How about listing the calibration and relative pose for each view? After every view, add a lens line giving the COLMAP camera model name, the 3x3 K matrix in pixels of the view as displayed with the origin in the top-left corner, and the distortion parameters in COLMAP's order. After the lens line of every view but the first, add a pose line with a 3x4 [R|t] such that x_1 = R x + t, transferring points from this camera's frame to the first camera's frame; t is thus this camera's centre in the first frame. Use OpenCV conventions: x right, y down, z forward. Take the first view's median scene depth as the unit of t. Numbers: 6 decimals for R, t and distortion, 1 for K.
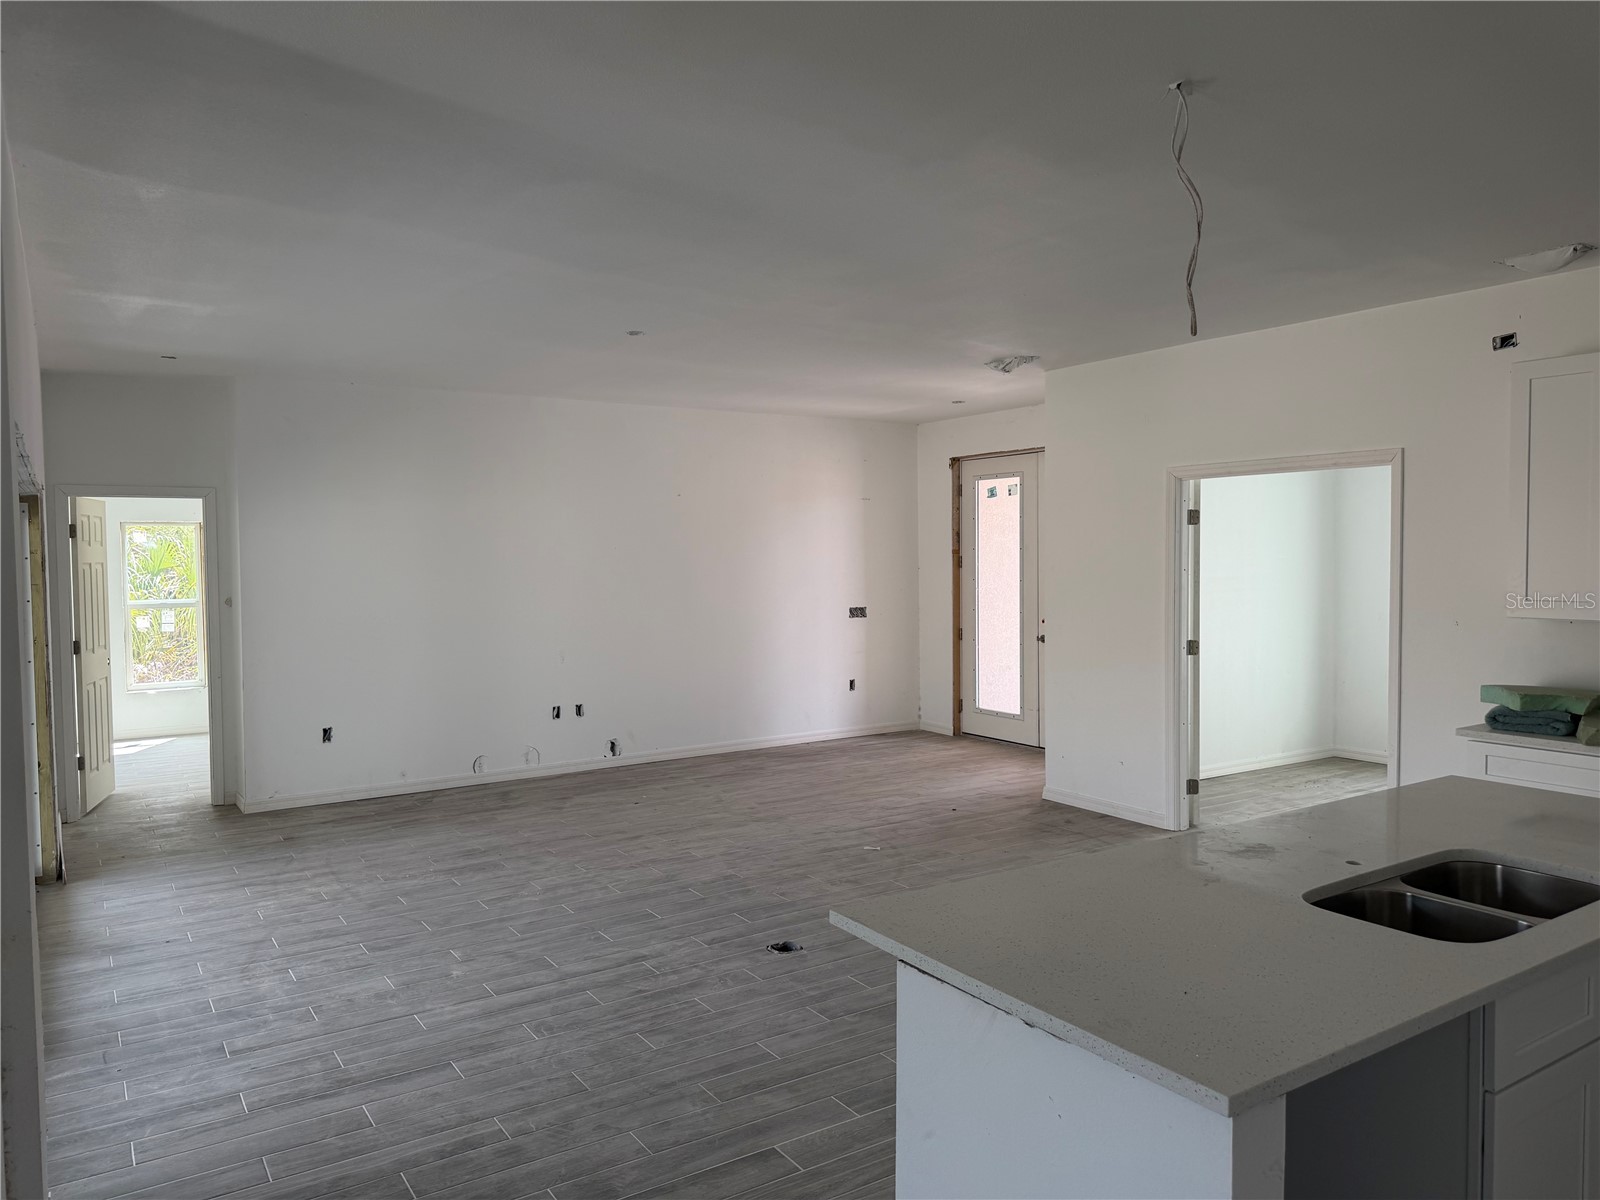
lens RADIAL K [[1118.4, 0, 798.9], [0, 1118.4, 592.7], [0, 0, 1]] dist [0.047598, -0.074860]
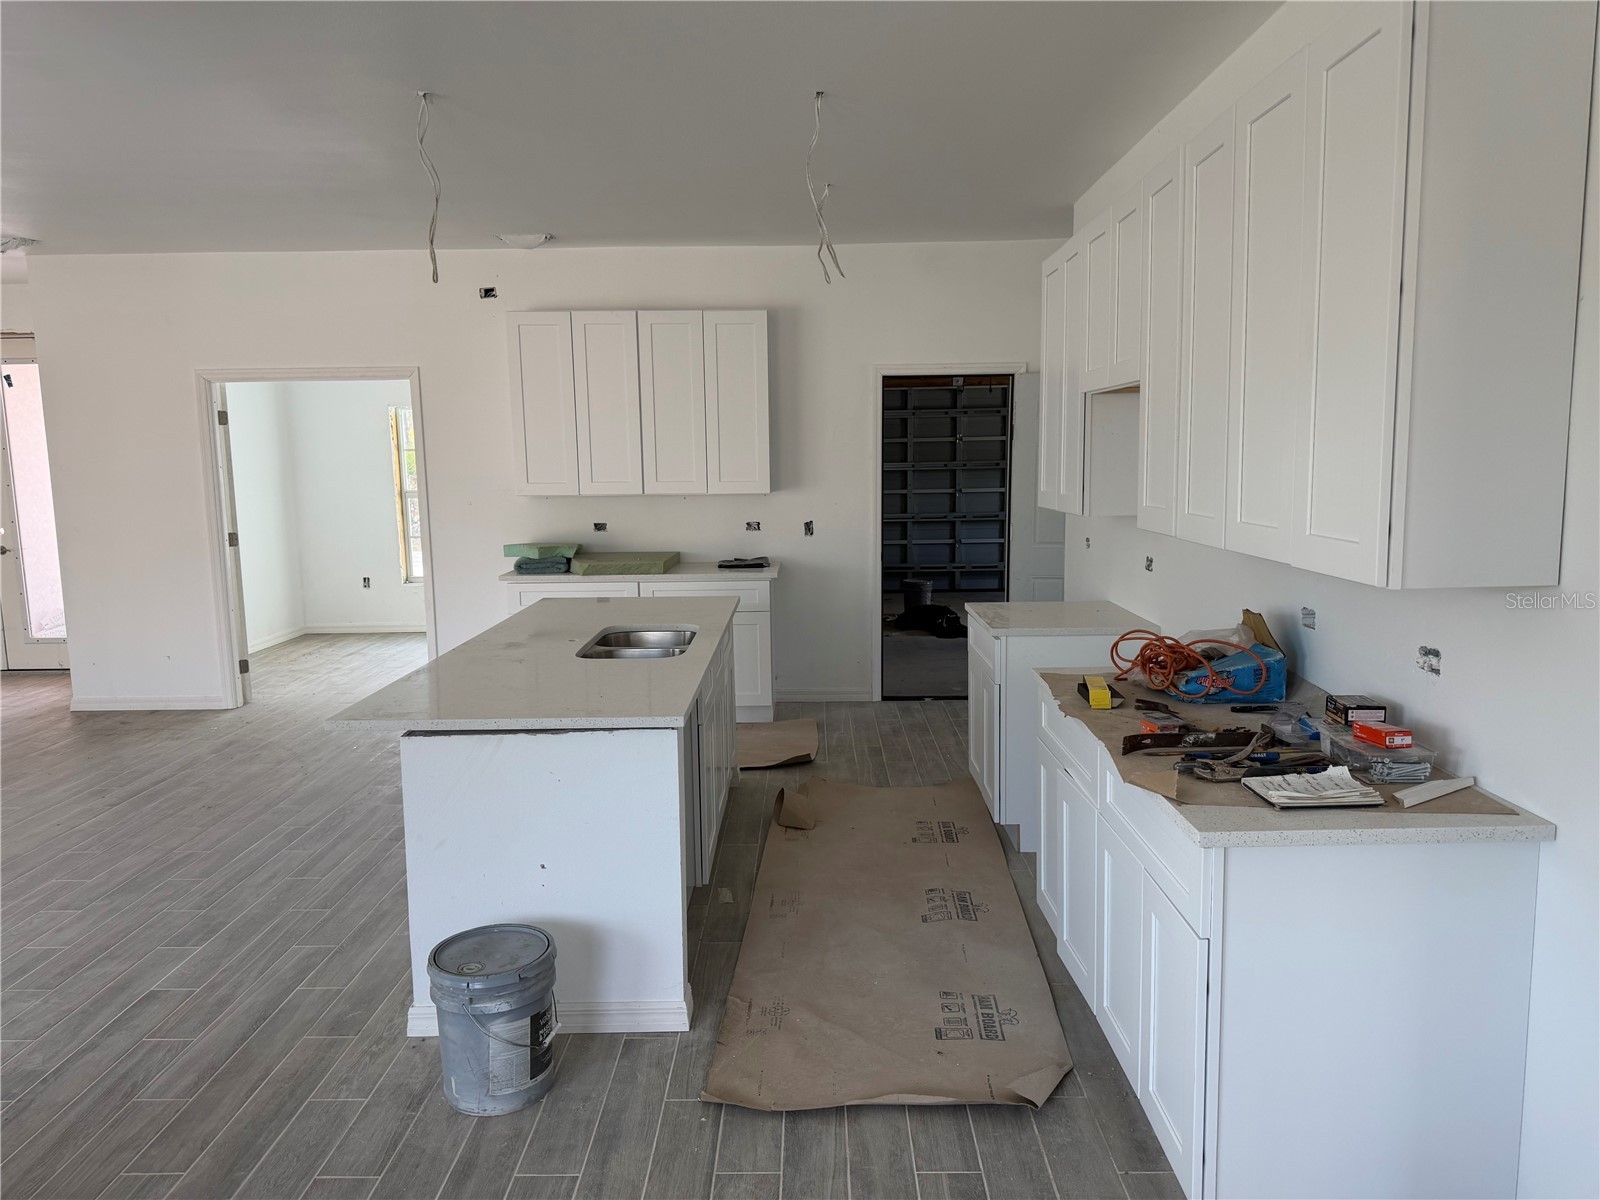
lens RADIAL K [[1118.4, 0, 798.9], [0, 1118.4, 592.7], [0, 0, 1]] dist [0.047598, -0.074860]
pose [[0.554408, -0.105192, 0.825570, -0.338407], [0.036463, 0.994098, 0.102178, 0.011784], [-0.831446, -0.026546, 0.554971, -0.077137]]
